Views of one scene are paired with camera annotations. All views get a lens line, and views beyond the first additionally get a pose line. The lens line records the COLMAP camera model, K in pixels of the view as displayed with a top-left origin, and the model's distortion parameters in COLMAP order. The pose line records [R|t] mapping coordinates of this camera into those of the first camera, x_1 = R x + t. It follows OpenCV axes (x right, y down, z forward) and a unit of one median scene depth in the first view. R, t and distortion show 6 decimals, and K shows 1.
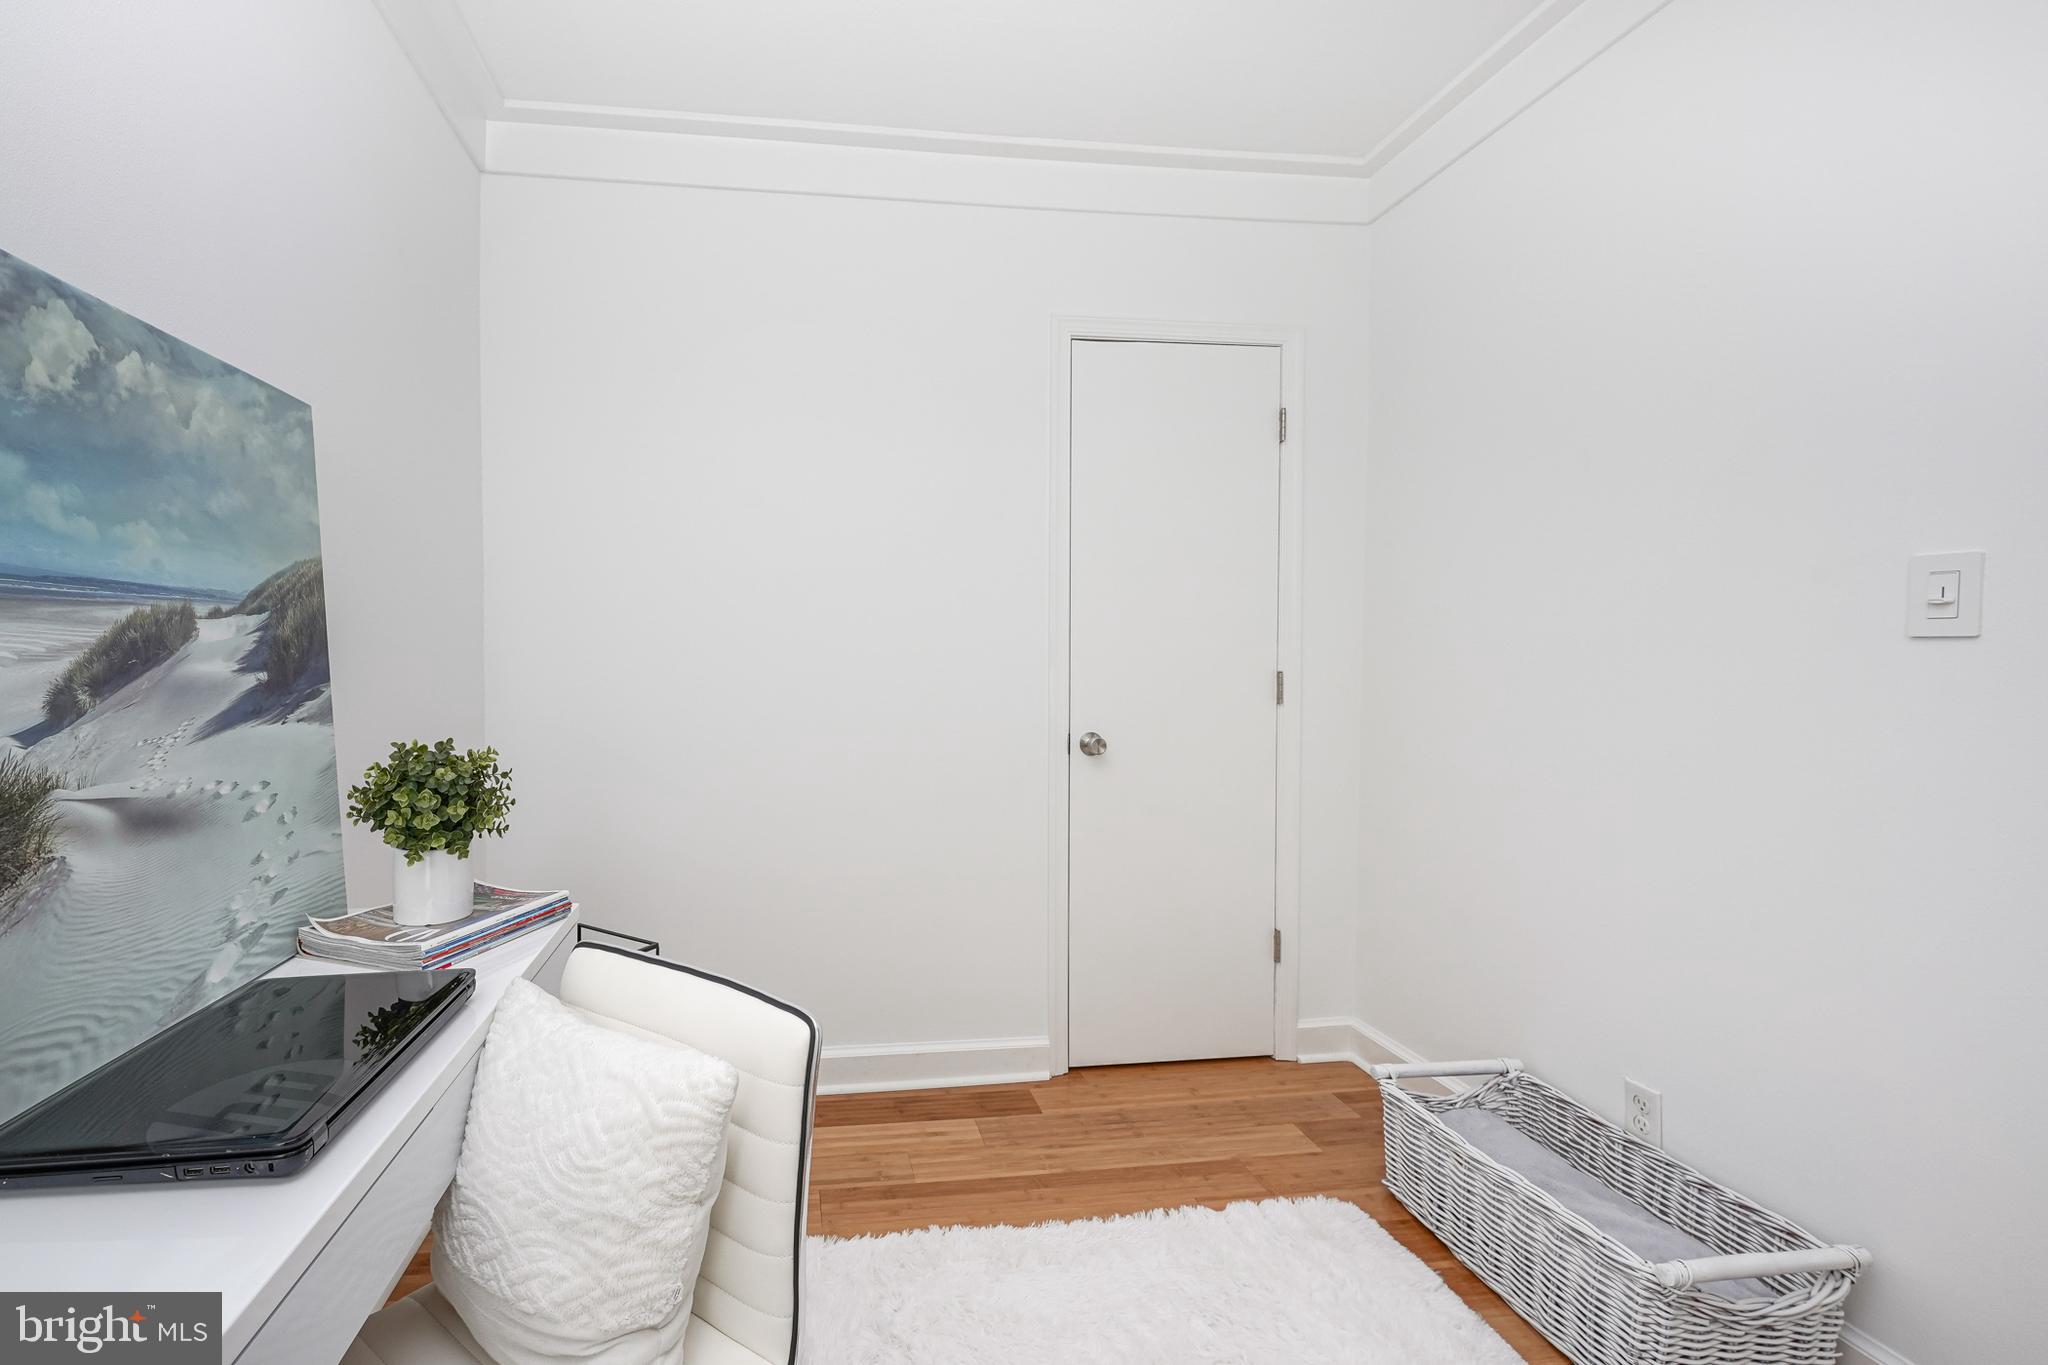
lens RADIAL K [[840.9, 0, 1026.3], [0, 840.9, 673.8], [0, 0, 1]] dist [-0.001437, 0.000446]
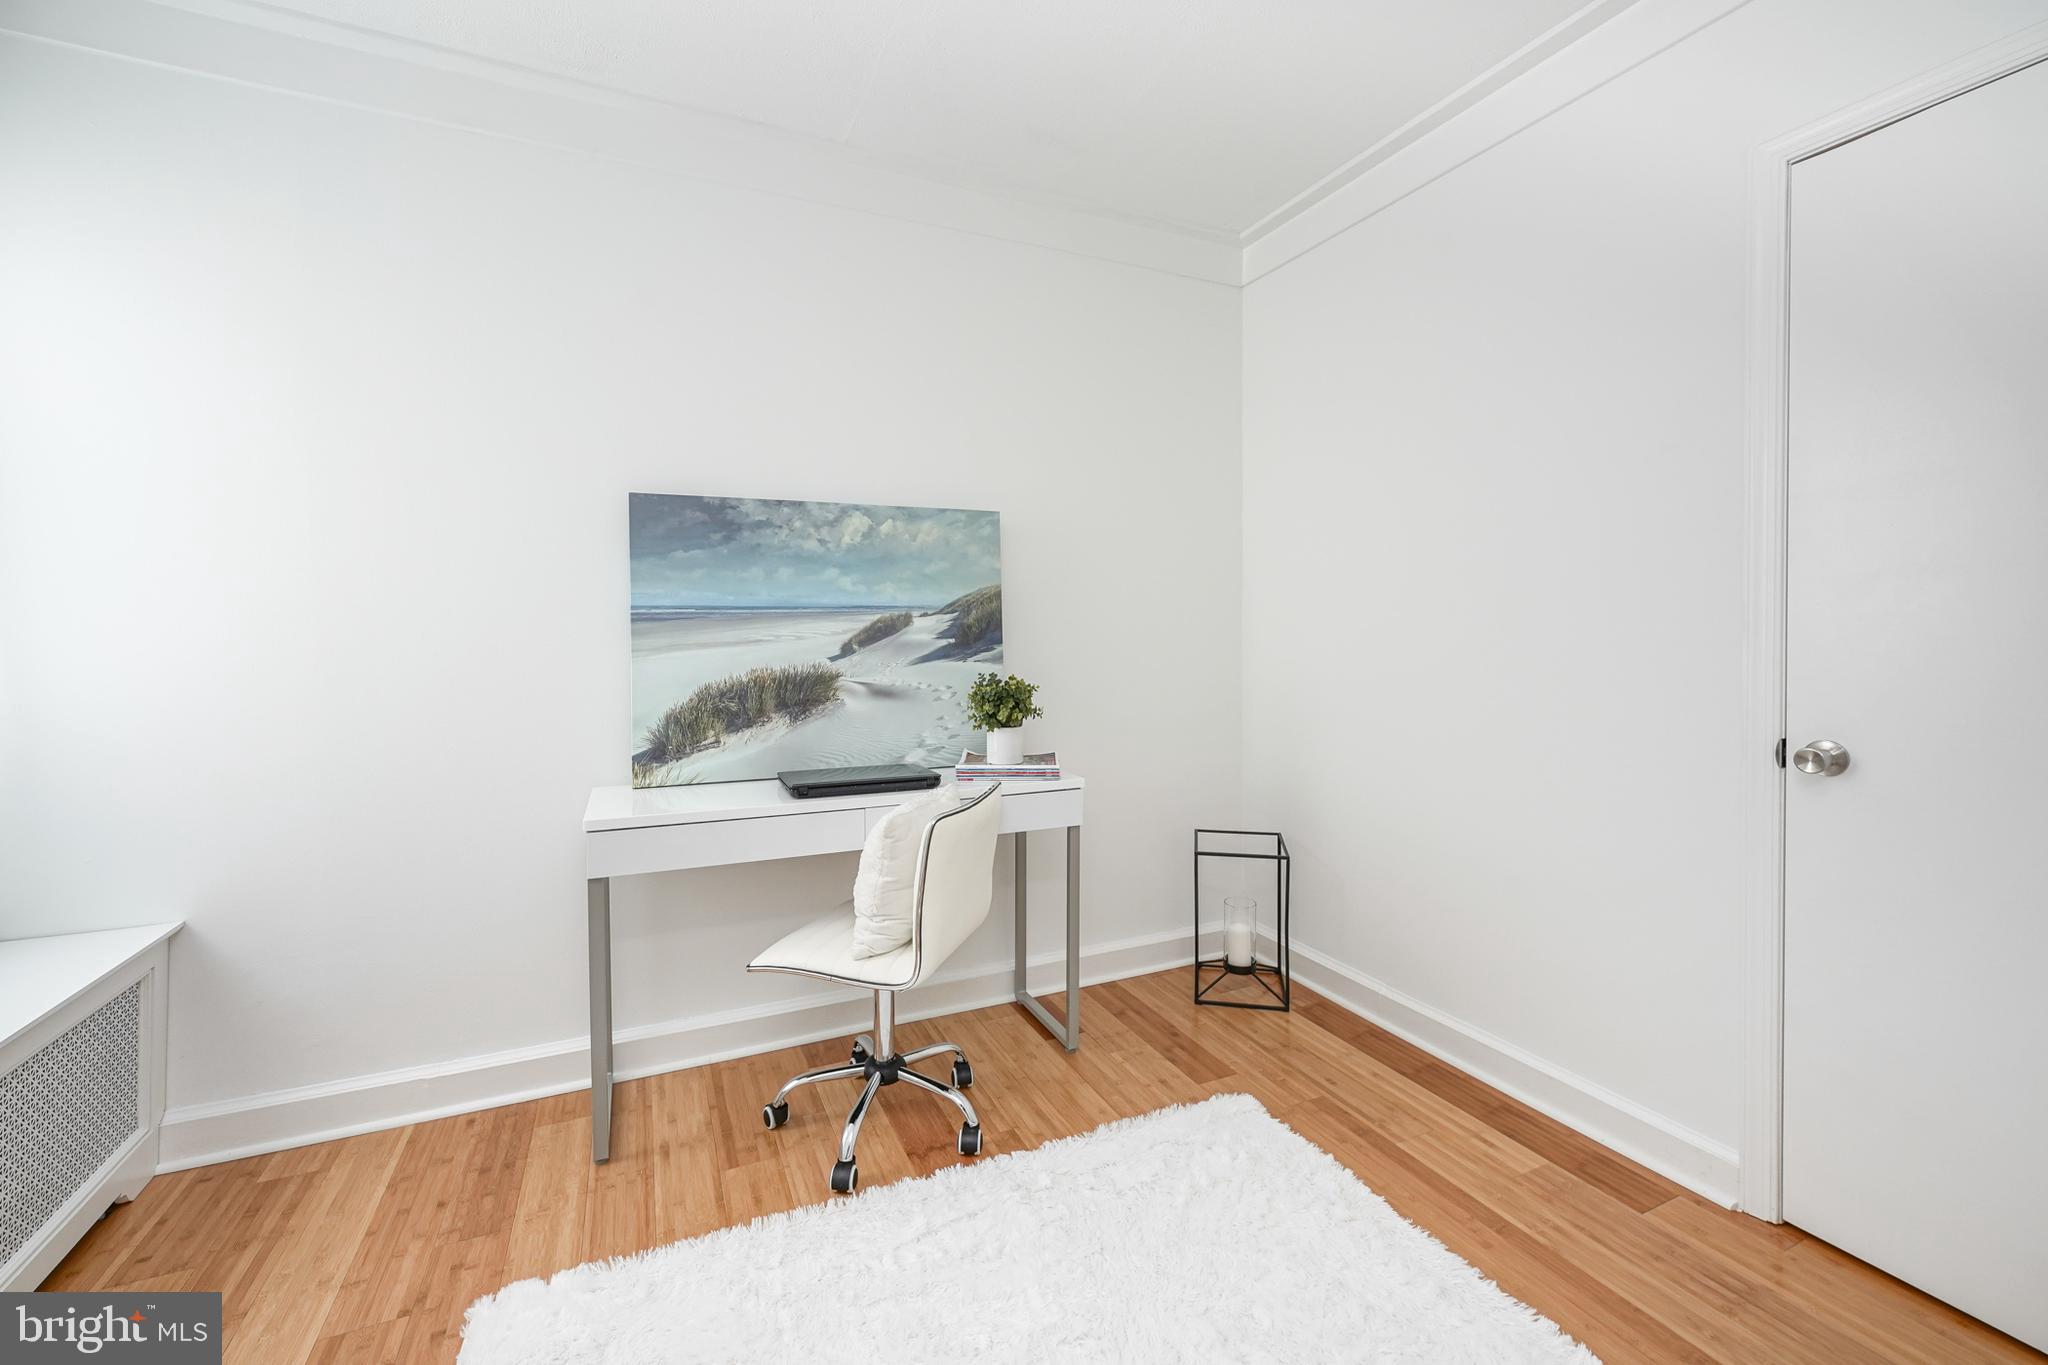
lens RADIAL K [[840.9, 0, 1015.1], [0, 840.9, 651.0], [0, 0, 1]] dist [-0.001437, 0.000446]
pose [[0.291461, 0.020890, -0.956355, 1.435464], [-0.012284, 0.999761, 0.018095, -0.013427], [0.956504, 0.006474, 0.291648, 0.525868]]
